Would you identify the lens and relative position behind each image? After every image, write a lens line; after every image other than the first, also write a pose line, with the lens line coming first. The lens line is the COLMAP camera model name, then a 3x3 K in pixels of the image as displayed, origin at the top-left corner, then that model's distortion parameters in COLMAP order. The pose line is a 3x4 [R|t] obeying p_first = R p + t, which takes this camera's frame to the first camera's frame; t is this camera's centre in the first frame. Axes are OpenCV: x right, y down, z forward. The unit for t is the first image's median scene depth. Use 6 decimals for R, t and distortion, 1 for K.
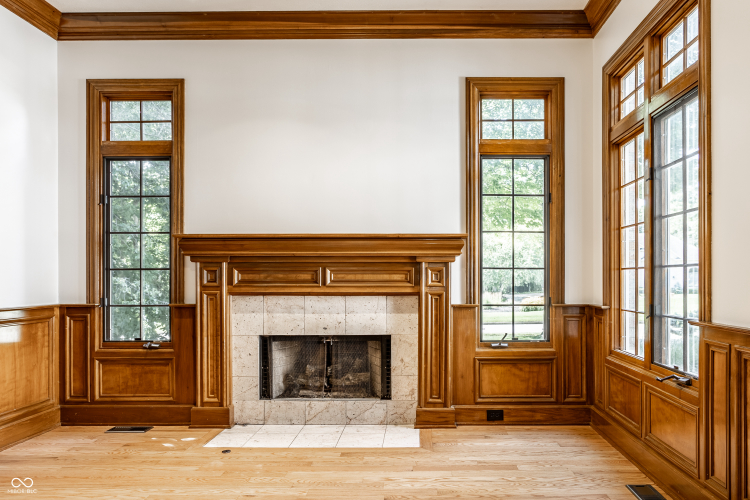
lens RADIAL K [[505.9, 0, 375.0], [0, 505.9, 271.0], [0, 0, 1]] dist [-0.003788, 0.004815]
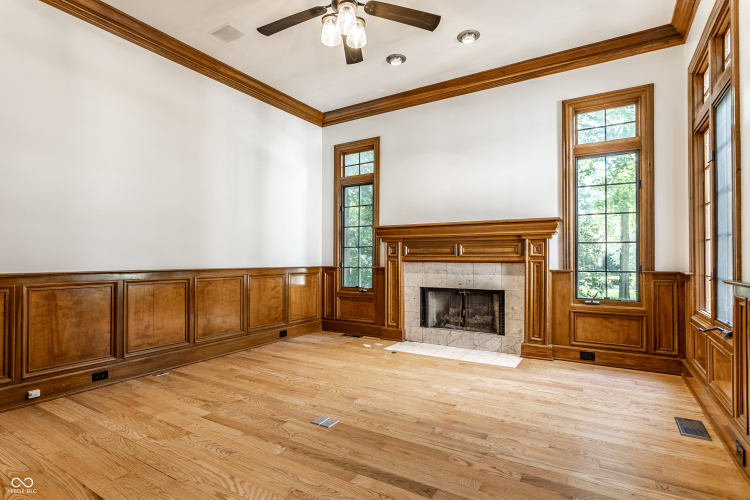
lens RADIAL K [[381.0, 0, 374.8], [0, 381.0, 252.4], [0, 0, 1]] dist [0.001194, 0.001223]
pose [[0.858237, -0.006938, -0.513206, 0.273935], [-0.000780, 0.999890, -0.014822, 0.035134], [0.513253, 0.013121, 0.858137, -0.119770]]
